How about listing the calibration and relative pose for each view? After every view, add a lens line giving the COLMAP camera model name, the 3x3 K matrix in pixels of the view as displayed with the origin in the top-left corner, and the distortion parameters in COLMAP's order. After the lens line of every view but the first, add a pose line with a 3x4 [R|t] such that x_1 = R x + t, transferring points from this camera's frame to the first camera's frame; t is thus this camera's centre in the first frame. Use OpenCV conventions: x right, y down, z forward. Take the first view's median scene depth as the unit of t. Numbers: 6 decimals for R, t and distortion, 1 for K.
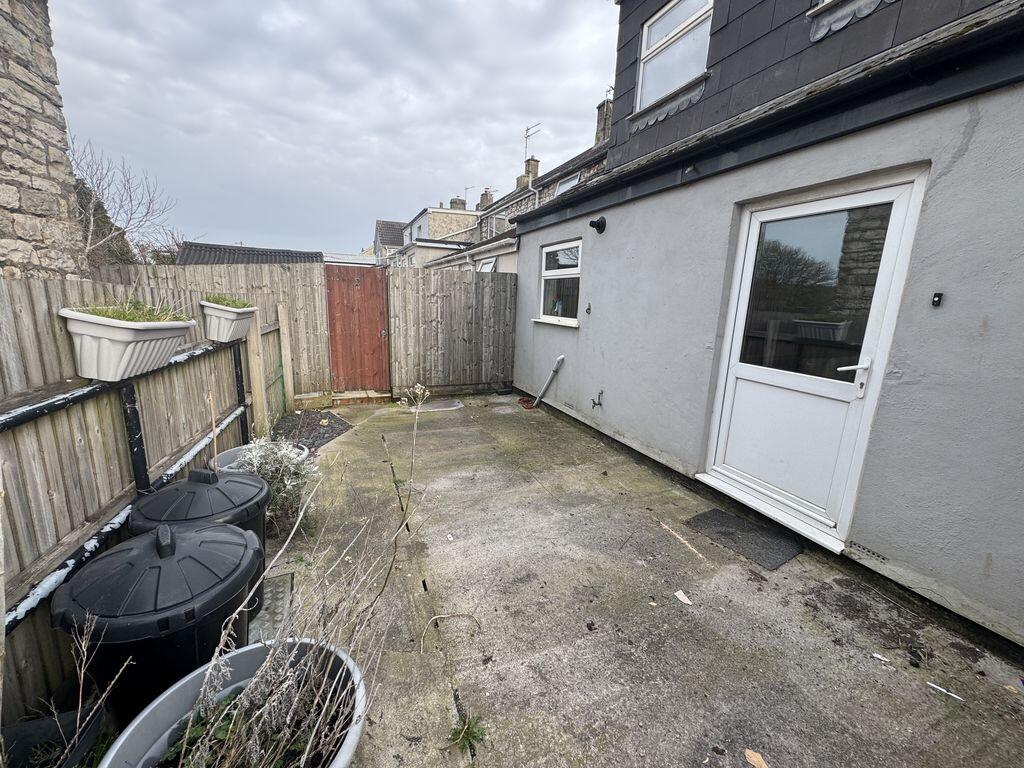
lens RADIAL K [[409.1, 0, 509.6], [0, 409.1, 383.4], [0, 0, 1]] dist [-0.002664, 0.000291]
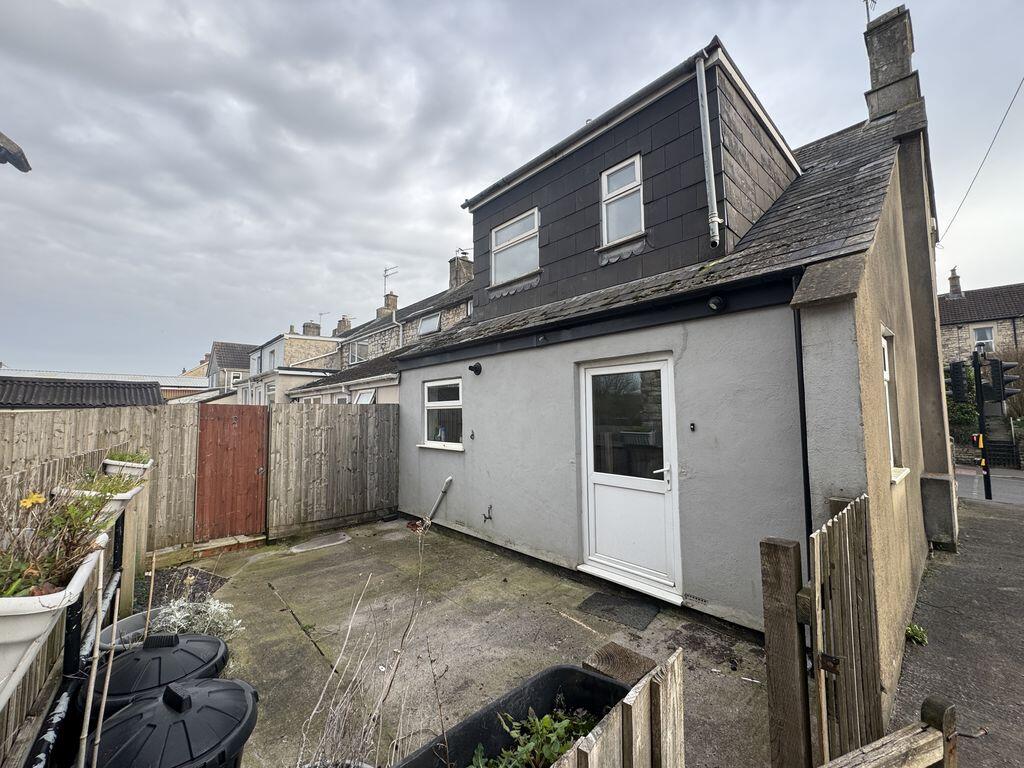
lens RADIAL K [[409.1, 0, 509.6], [0, 409.1, 383.4], [0, 0, 1]] dist [-0.002664, 0.000291]
pose [[0.939945, -0.019138, 0.340789, -0.102957], [0.111619, 0.960767, -0.253907, -0.012661], [-0.322560, 0.276697, 0.905204, -0.143644]]
